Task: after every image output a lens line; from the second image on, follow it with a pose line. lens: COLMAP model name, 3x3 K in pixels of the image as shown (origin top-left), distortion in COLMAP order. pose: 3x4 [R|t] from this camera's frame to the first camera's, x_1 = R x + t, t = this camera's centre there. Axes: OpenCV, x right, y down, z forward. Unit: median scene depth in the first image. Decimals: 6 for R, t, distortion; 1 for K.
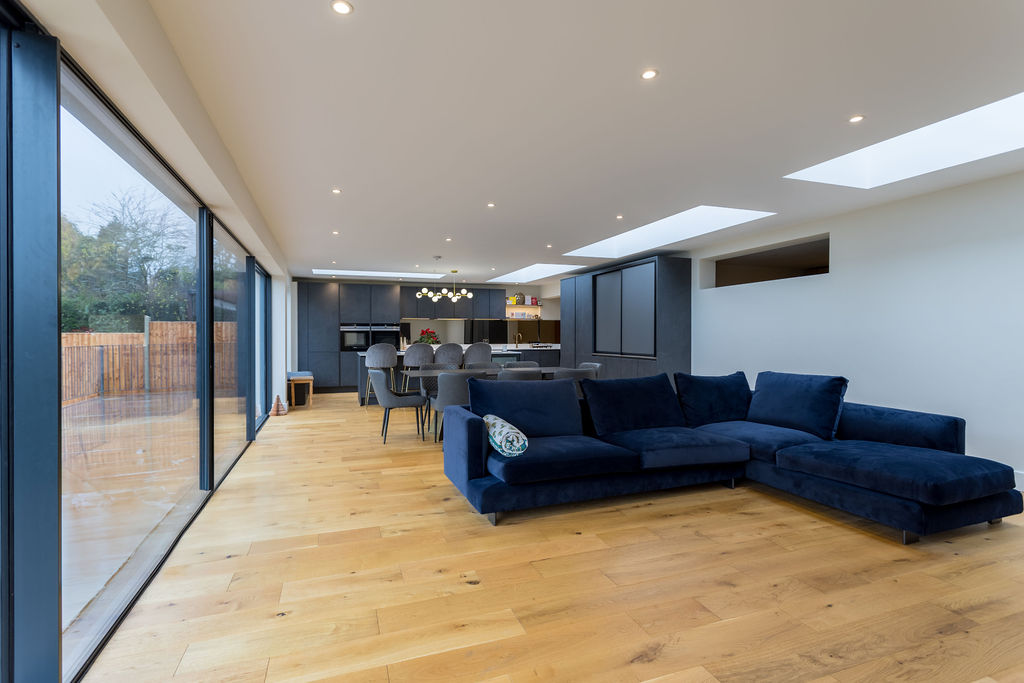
lens RADIAL K [[478.9, 0, 506.1], [0, 478.9, 337.4], [0, 0, 1]] dist [0.000307, 0.000287]
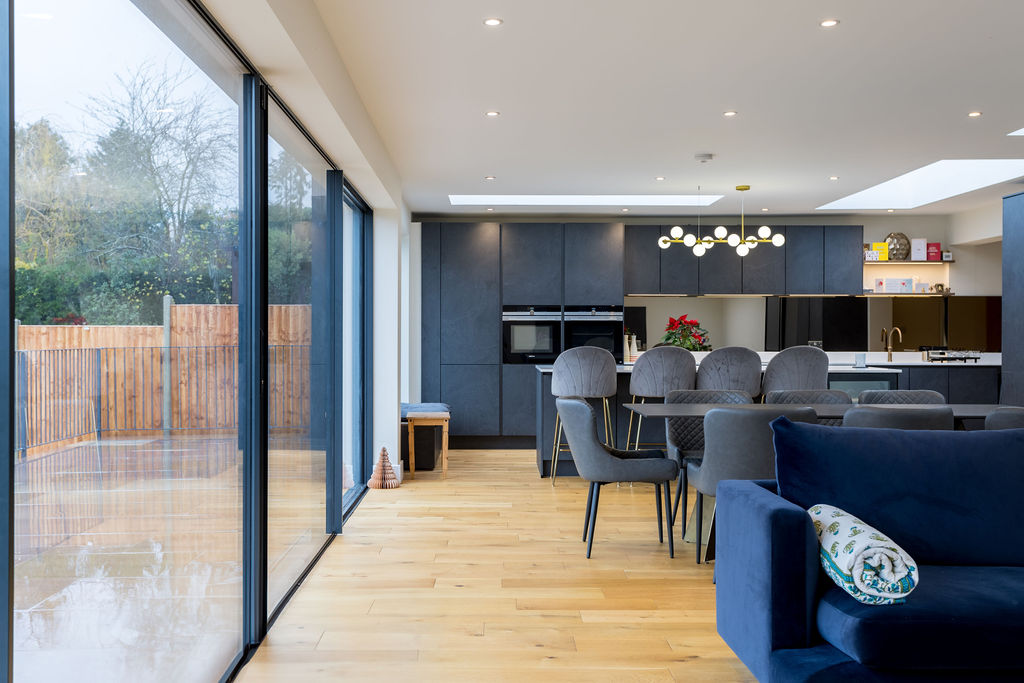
lens RADIAL K [[1040.2, 0, 512.0], [0, 1040.2, 341.5], [0, 0, 1]] dist [-0.006961, 0.011838]
pose [[0.947292, 0.004739, -0.320338, -0.000407], [-0.004597, 0.999989, 0.001199, 0.006267], [0.320340, 0.000337, 0.947303, 0.008913]]
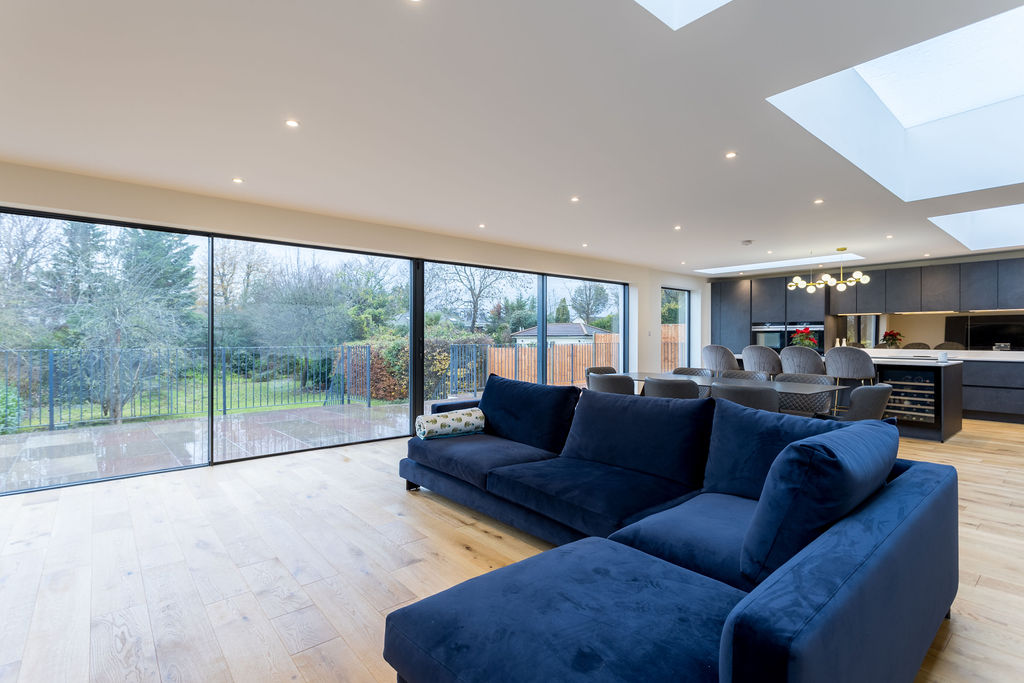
lens RADIAL K [[478.9, 0, 506.1], [0, 478.9, 337.4], [0, 0, 1]] dist [0.000307, 0.000287]
pose [[0.359175, 0.005704, -0.933253, 0.409197], [-0.005246, 0.999978, 0.004093, -0.003026], [0.933256, 0.003425, 0.359197, 0.264820]]
